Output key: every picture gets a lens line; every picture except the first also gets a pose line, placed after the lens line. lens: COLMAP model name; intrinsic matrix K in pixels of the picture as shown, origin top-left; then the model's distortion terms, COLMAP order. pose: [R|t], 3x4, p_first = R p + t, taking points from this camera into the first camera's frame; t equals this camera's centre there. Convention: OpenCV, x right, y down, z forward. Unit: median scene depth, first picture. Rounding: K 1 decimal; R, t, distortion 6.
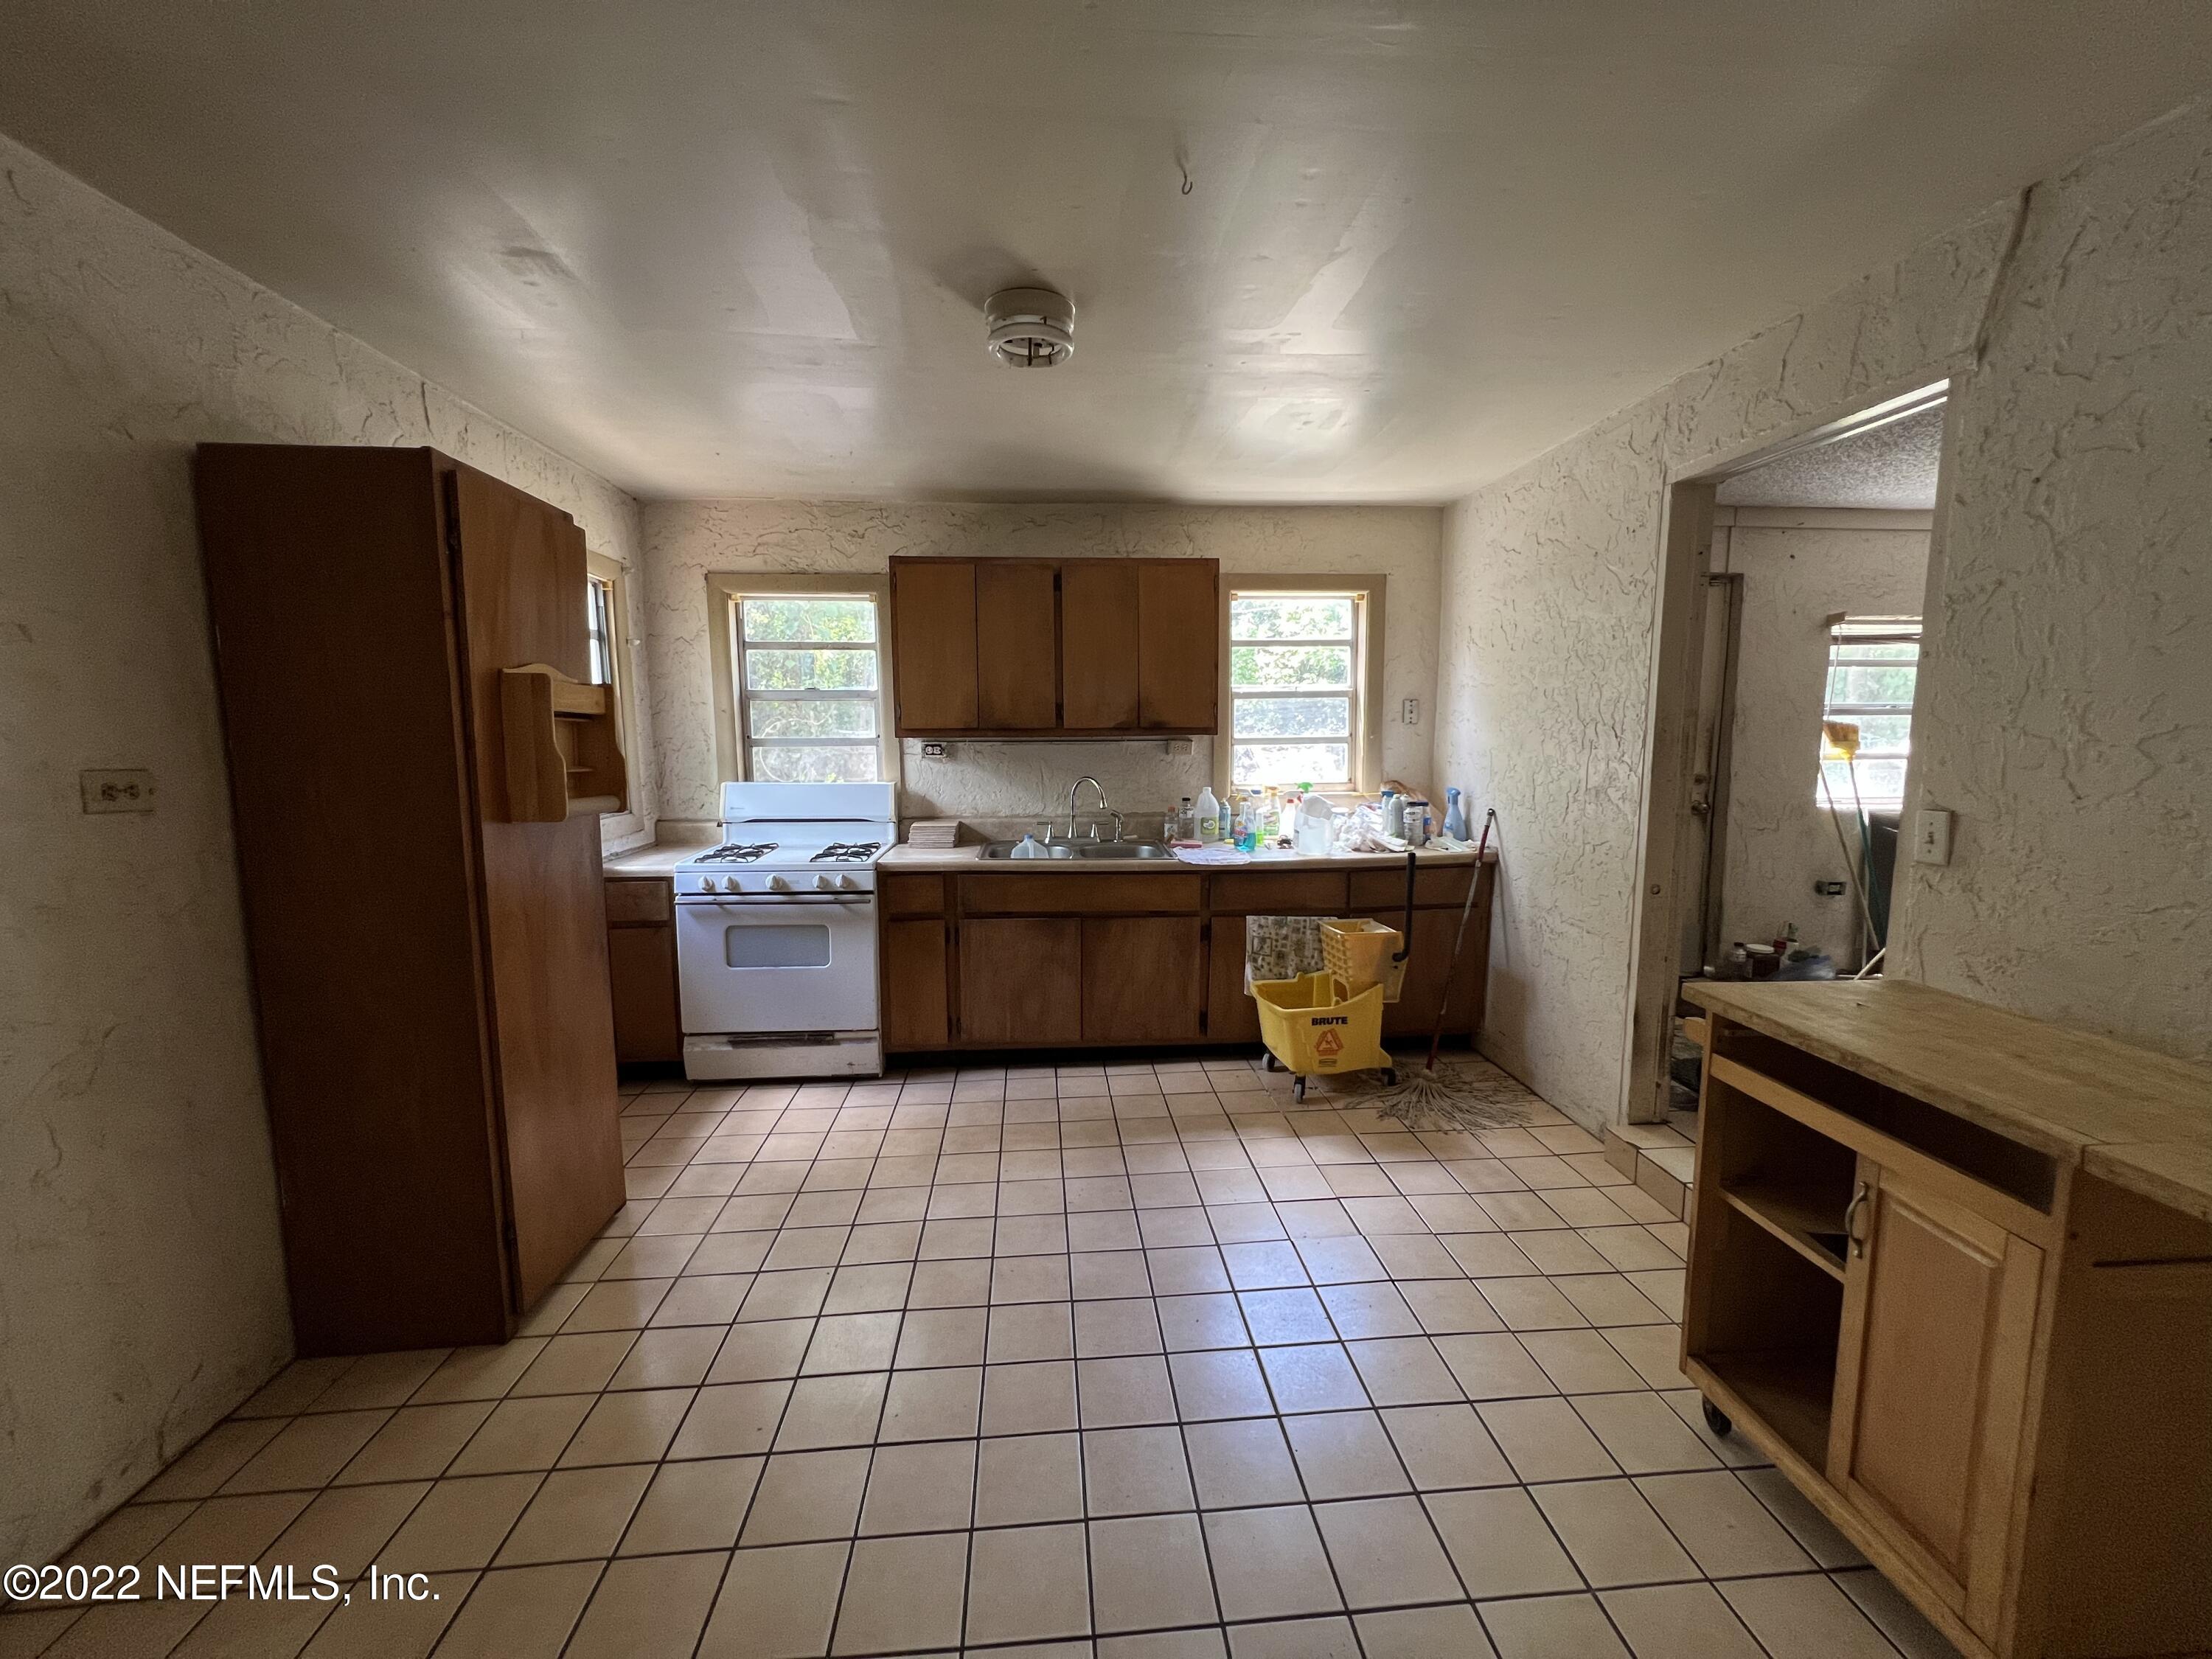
lens RADIAL K [[888.3, 0, 1108.6], [0, 888.3, 826.7], [0, 0, 1]] dist [-0.001346, 0.000964]
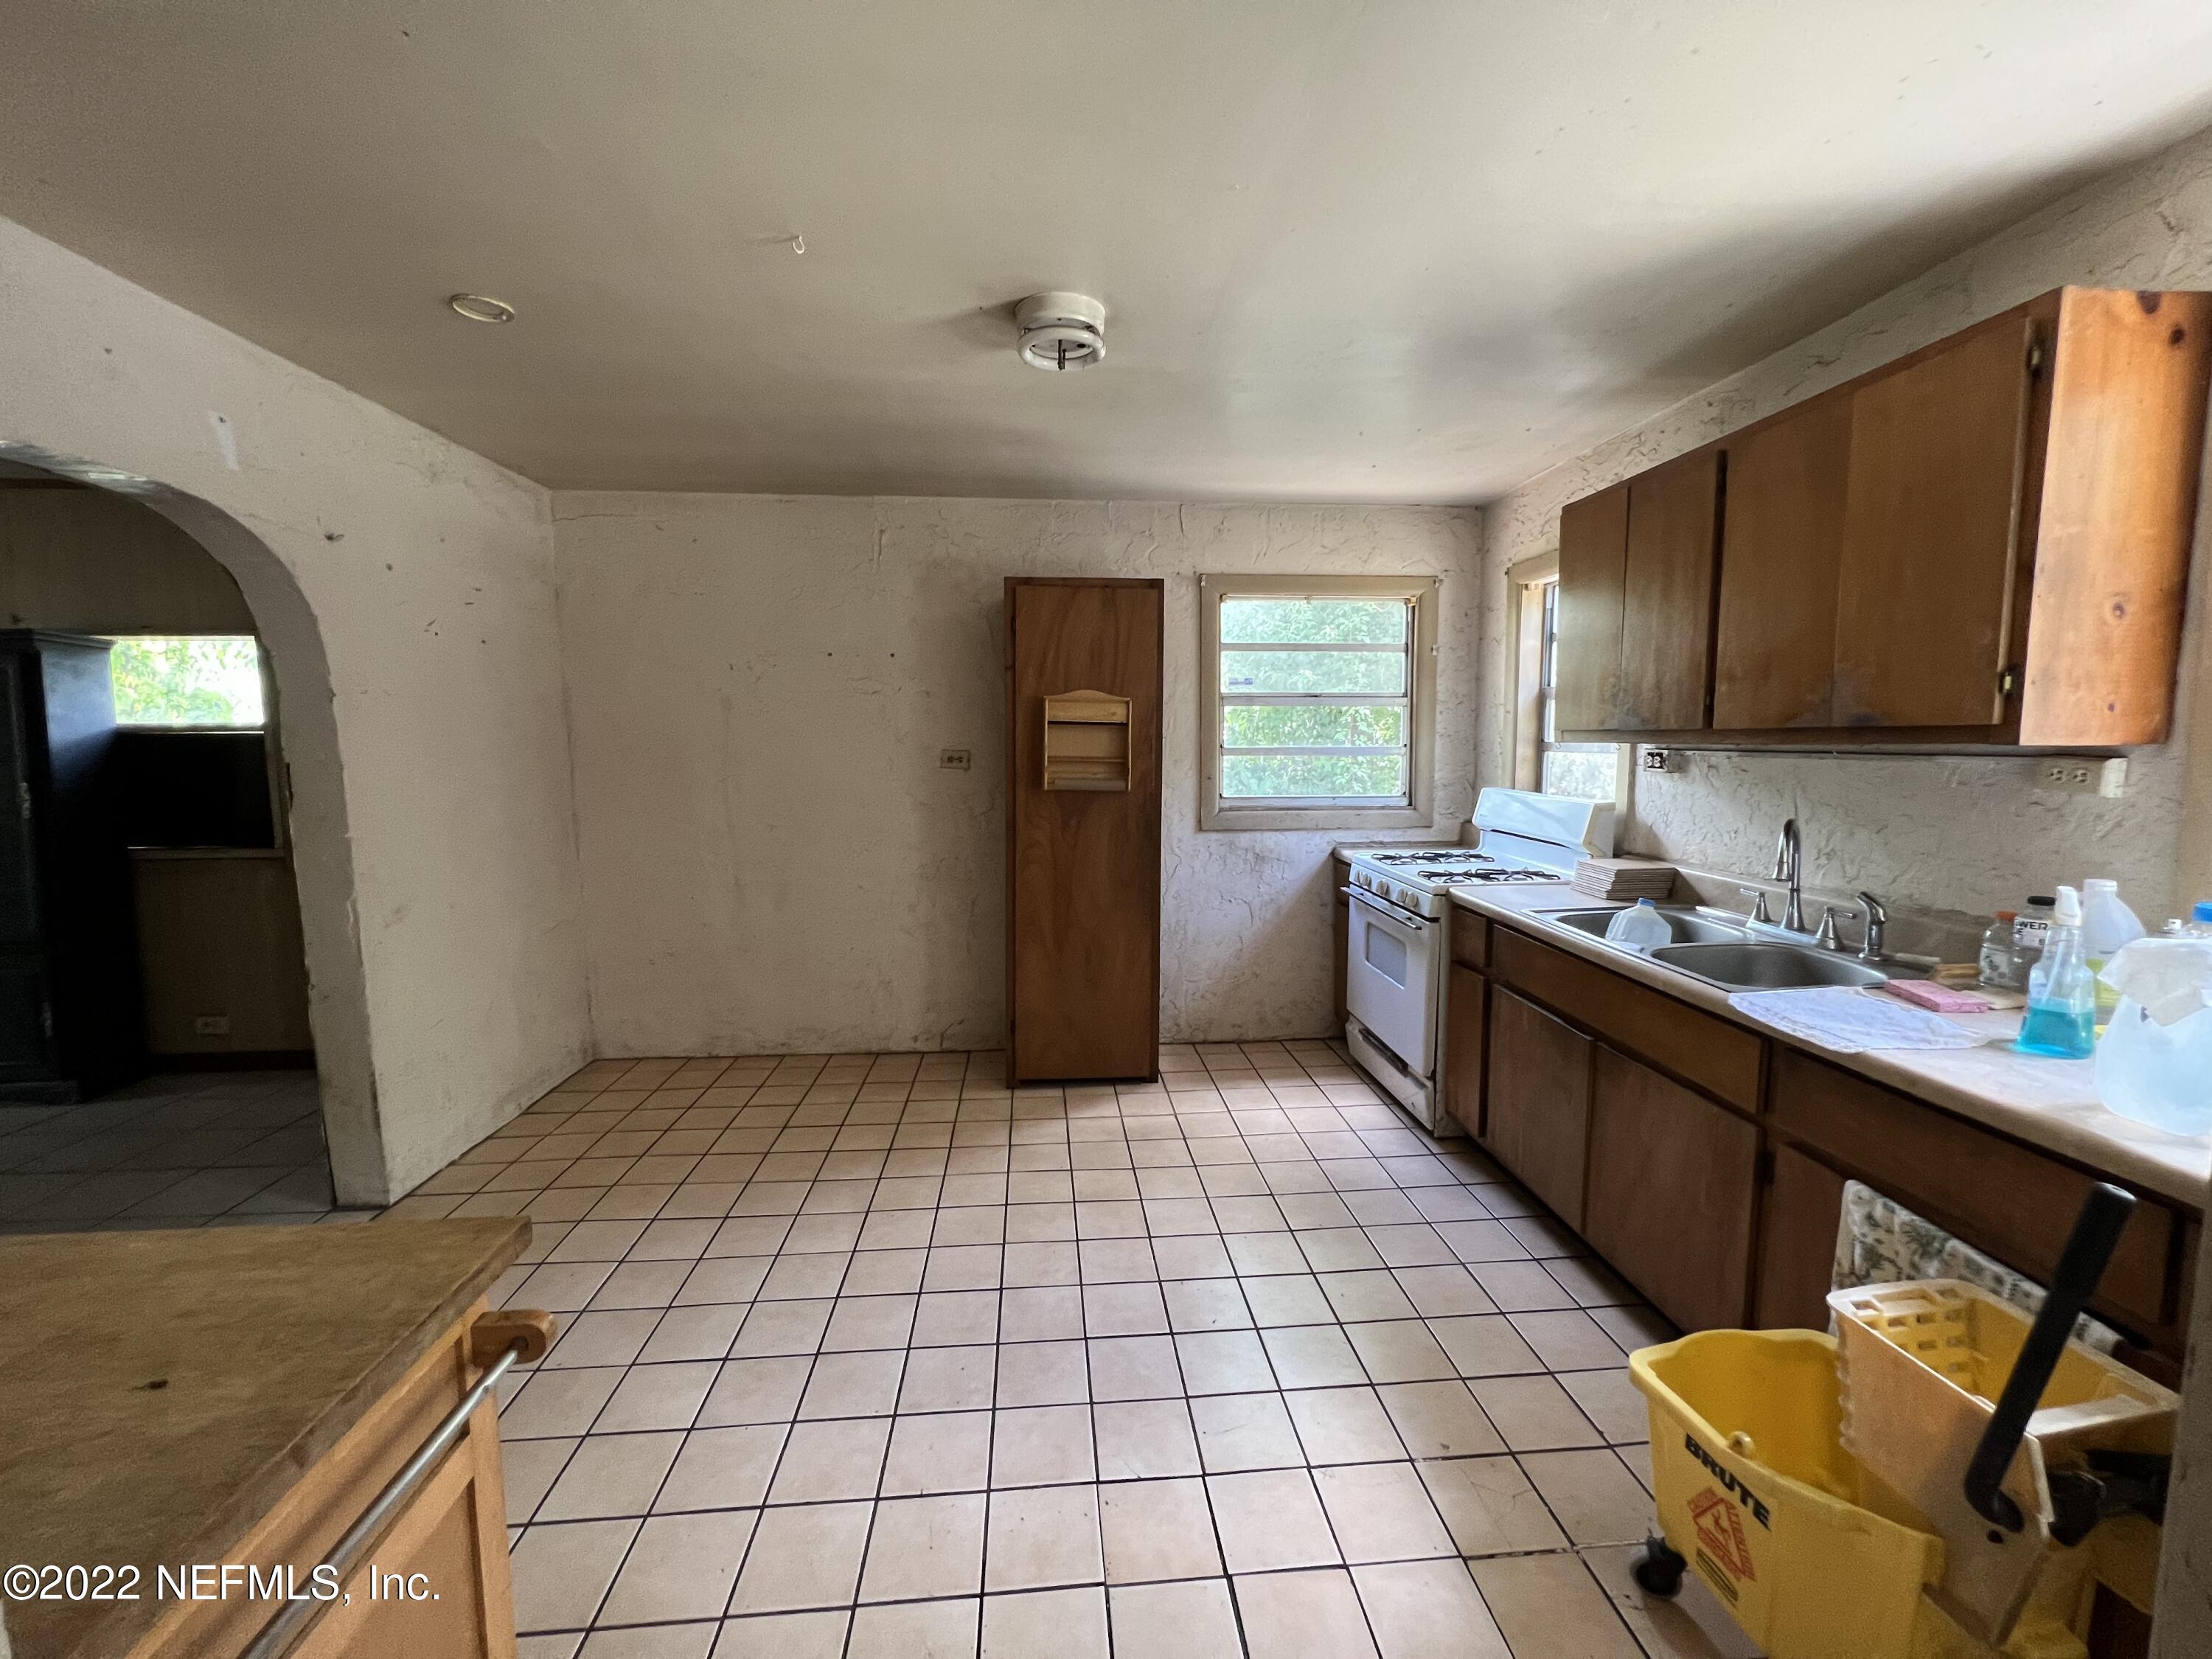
lens RADIAL K [[888.3, 0, 1108.6], [0, 888.3, 826.7], [0, 0, 1]] dist [-0.001346, 0.000964]
pose [[-0.002960, 0.103707, -0.994603, 0.563124], [-0.107816, 0.988777, 0.103421, -0.068885], [0.994166, 0.107541, 0.008254, 0.646435]]
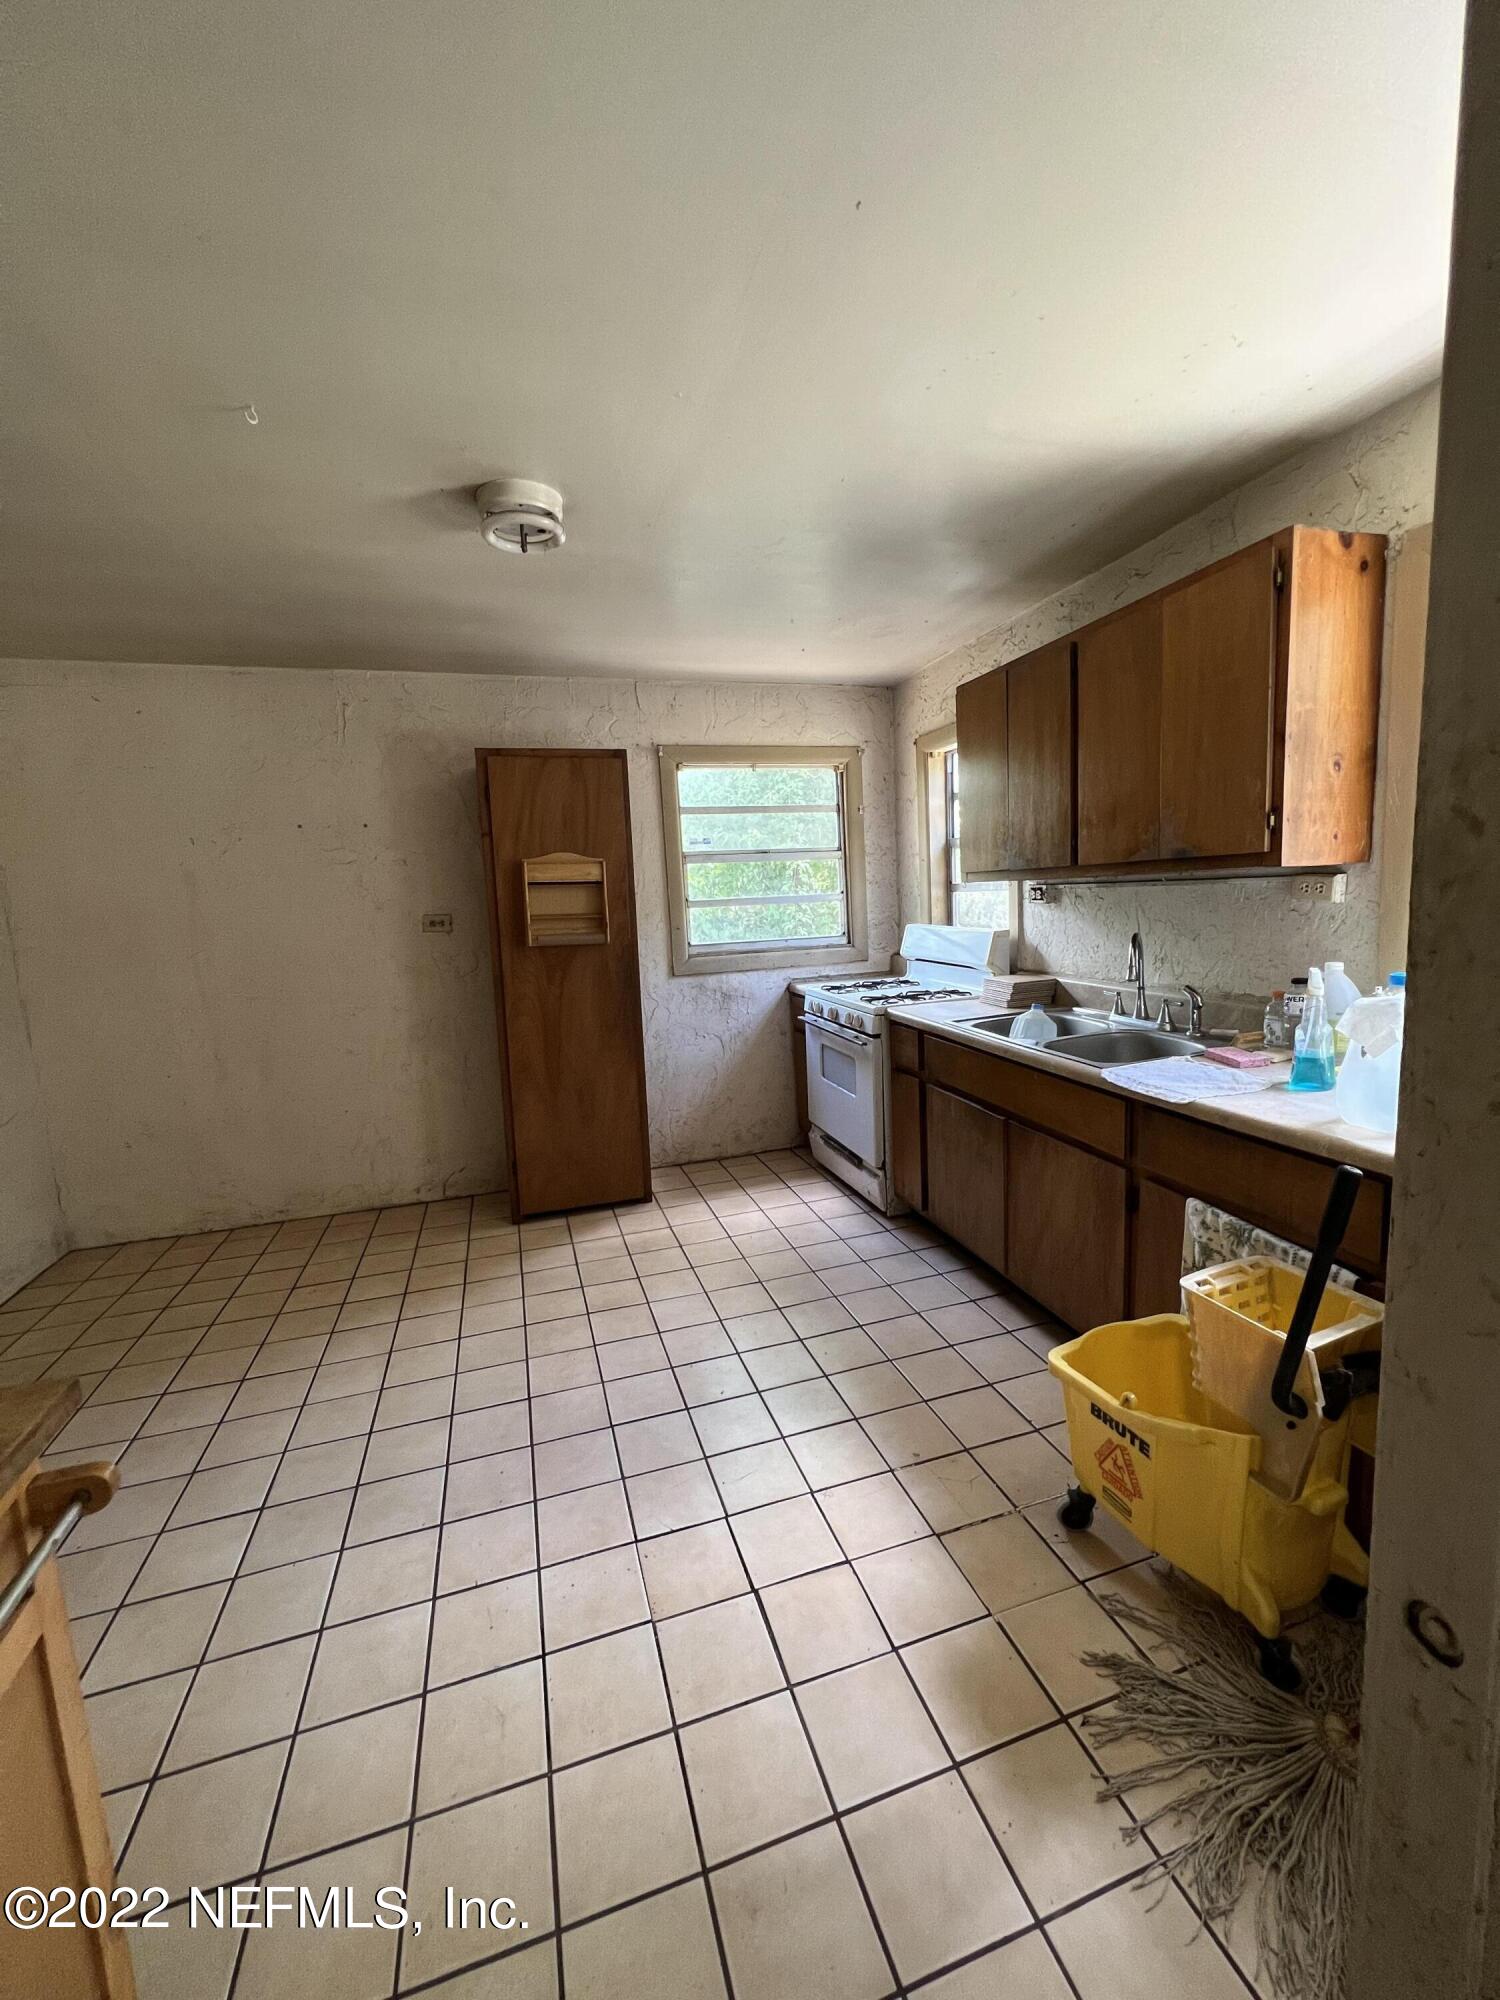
lens RADIAL K [[803.2, 0, 753.2], [0, 803.2, 1000.8], [0, 0, 1]] dist [-0.001346, 0.000964]
pose [[0.215457, 0.123931, -0.968617, 0.577856], [-0.062444, 0.991632, 0.112986, -0.061266], [0.974515, 0.036141, 0.221393, 0.631625]]
